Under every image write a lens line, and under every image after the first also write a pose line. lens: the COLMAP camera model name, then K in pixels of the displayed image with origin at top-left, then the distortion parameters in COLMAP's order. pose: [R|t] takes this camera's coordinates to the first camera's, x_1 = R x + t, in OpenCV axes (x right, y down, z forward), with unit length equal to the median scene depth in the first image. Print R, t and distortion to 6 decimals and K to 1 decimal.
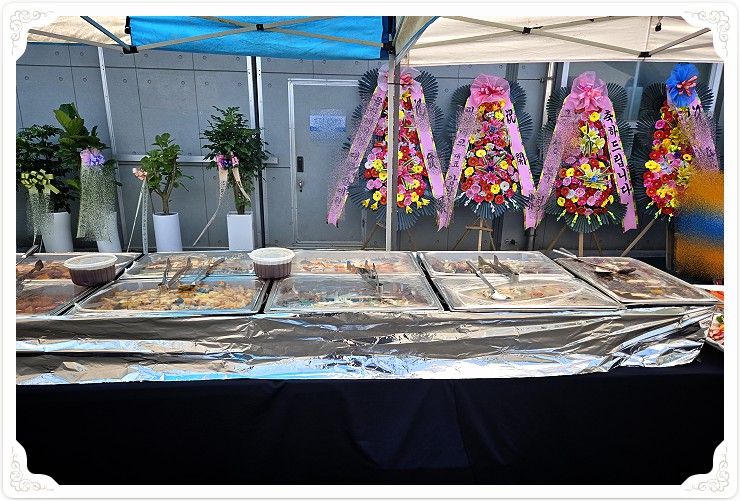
lens RADIAL K [[487.7, 0, 371.1], [0, 487.7, 280.9], [0, 0, 1]] dist [0.082773, -0.065062]
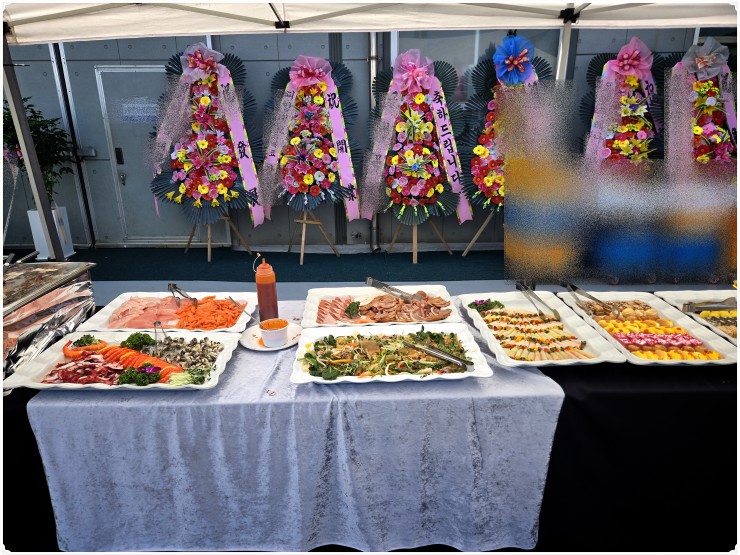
lens RADIAL K [[494.4, 0, 370.0], [0, 494.4, 277.5], [0, 0, 1]] dist [0.099129, -0.085586]
pose [[0.997357, -0.009028, -0.072101, 0.427766], [0.009580, 0.999927, 0.007317, -0.006545], [0.072029, -0.007988, 0.997371, 0.066132]]
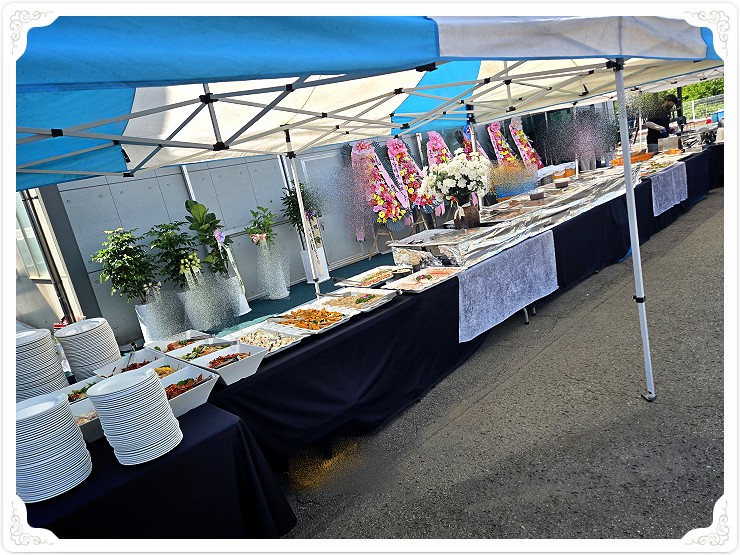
lens RADIAL K [[494.4, 0, 370.0], [0, 494.4, 277.5], [0, 0, 1]] dist [0.099129, -0.085586]
pose [[0.737806, -0.303552, 0.602909, -1.032073], [0.394099, 0.918858, -0.019651, 0.031503], [-0.548022, 0.252104, 0.797568, -0.216334]]
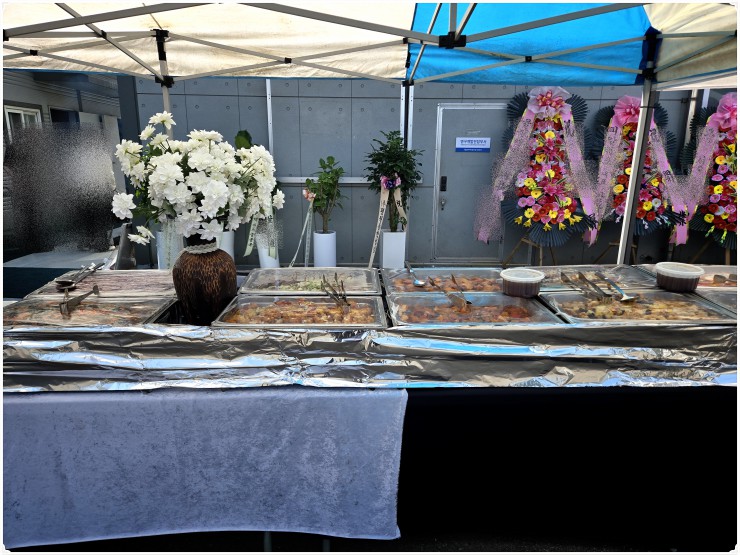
lens RADIAL K [[485.5, 0, 370.0], [0, 485.5, 277.5], [0, 0, 1]] dist [0.057757, -0.044912]
pose [[0.999349, 0.000306, -0.036087, -0.277483], [-0.001791, 0.999153, -0.041112, 0.003392], [0.036044, 0.041150, 0.998503, -0.027452]]
